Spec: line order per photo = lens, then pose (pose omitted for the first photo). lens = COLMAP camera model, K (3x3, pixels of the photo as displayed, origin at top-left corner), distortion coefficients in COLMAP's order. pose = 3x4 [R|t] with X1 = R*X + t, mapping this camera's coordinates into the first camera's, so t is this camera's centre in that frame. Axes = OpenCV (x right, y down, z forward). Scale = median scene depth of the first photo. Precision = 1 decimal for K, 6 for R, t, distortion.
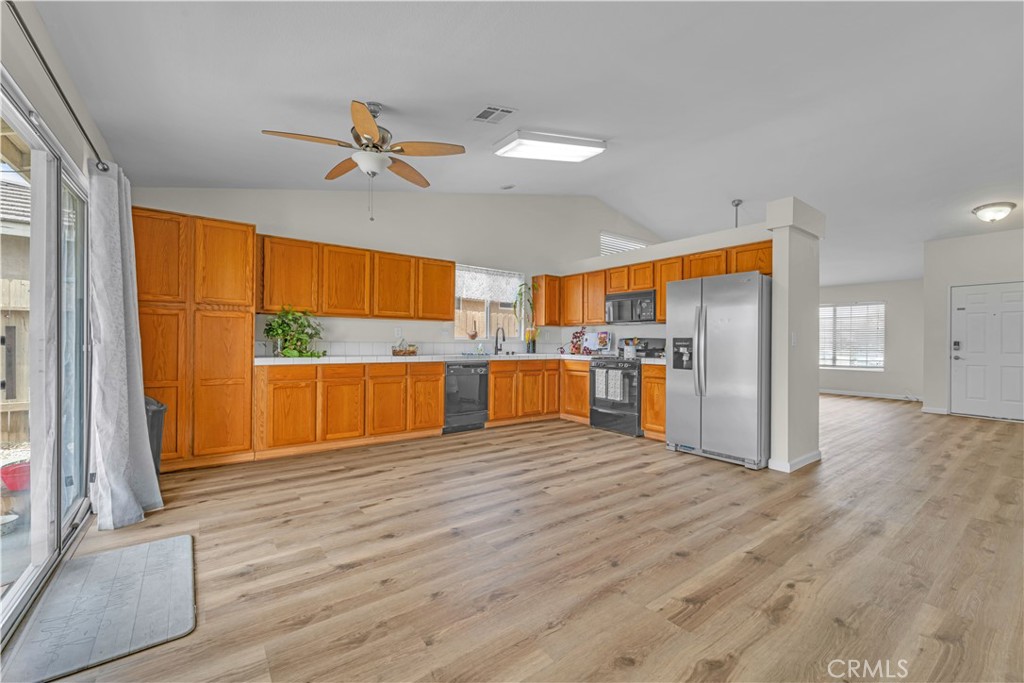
lens RADIAL K [[415.9, 0, 512.0], [0, 415.9, 341.5], [0, 0, 1]] dist [0.002092, 0.000077]
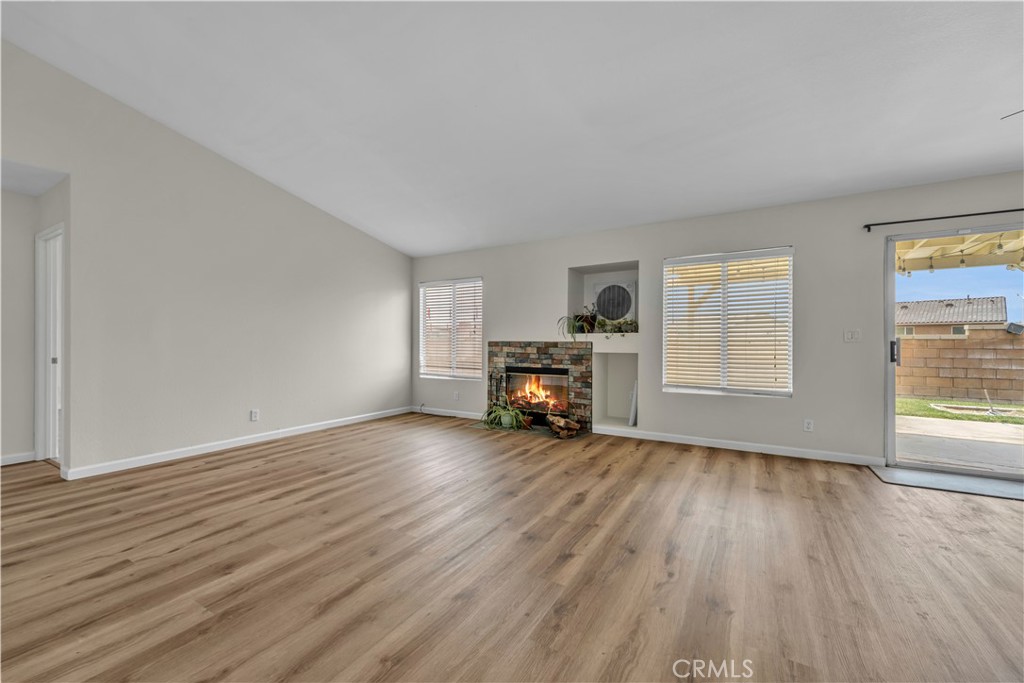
lens RADIAL K [[409.4, 0, 512.7], [0, 409.4, 341.0], [0, 0, 1]] dist [0.002064, -0.000001]
pose [[-0.924283, -0.012477, -0.381503, 0.667037], [-0.009627, 0.999910, -0.009378, 0.010904], [0.381586, -0.004995, -0.924320, 0.838691]]
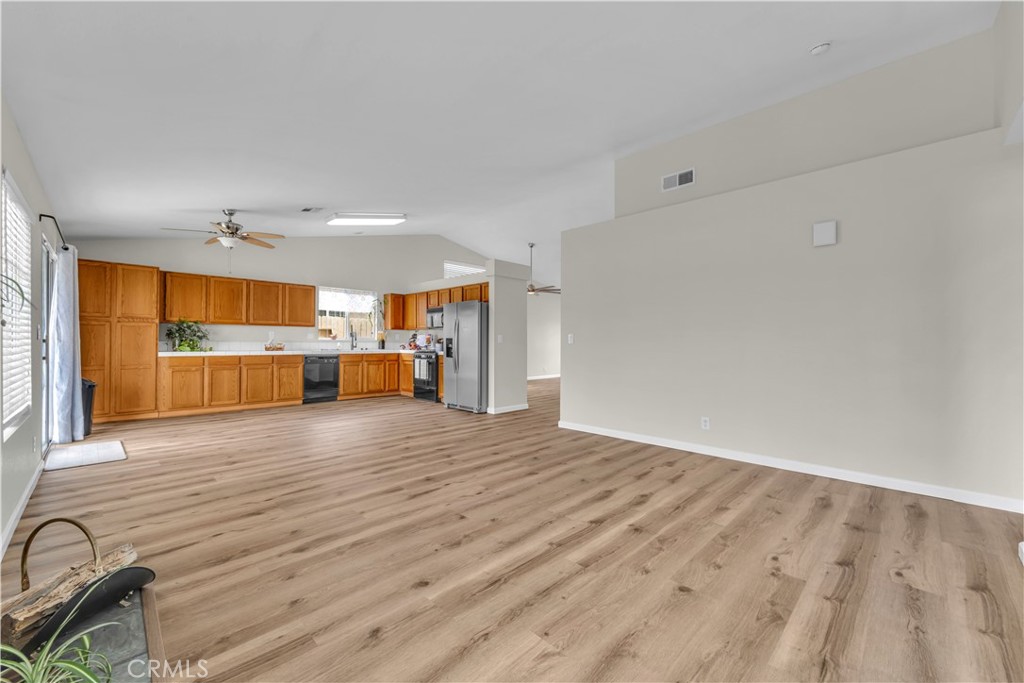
lens RADIAL K [[409.4, 0, 512.7], [0, 409.4, 341.0], [0, 0, 1]] dist [0.002064, -0.000001]
pose [[0.989356, -0.003353, 0.145474, 0.436432], [0.003473, 0.999994, -0.000570, 0.004027], [-0.145472, 0.001070, 0.989362, -0.660381]]
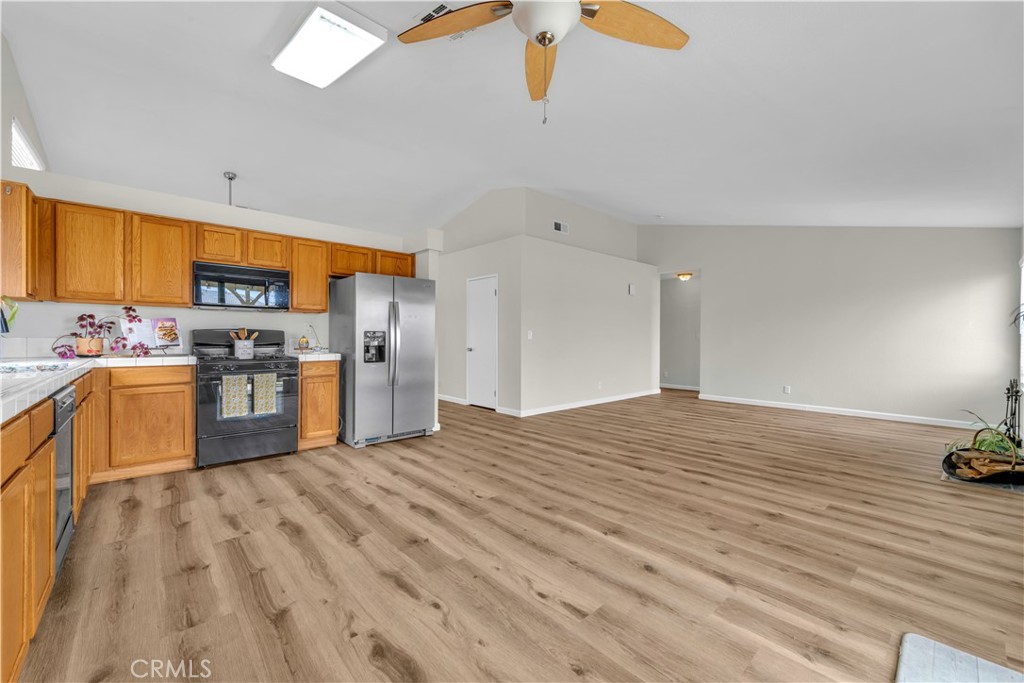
lens RADIAL K [[412.5, 0, 513.4], [0, 412.5, 338.1], [0, 0, 1]] dist [0.000908, -0.000216]
pose [[-0.091291, -0.011174, 0.995762, -0.638752], [-0.008504, 0.999909, 0.010441, -0.006103], [-0.995788, -0.007515, -0.091378, 0.783866]]
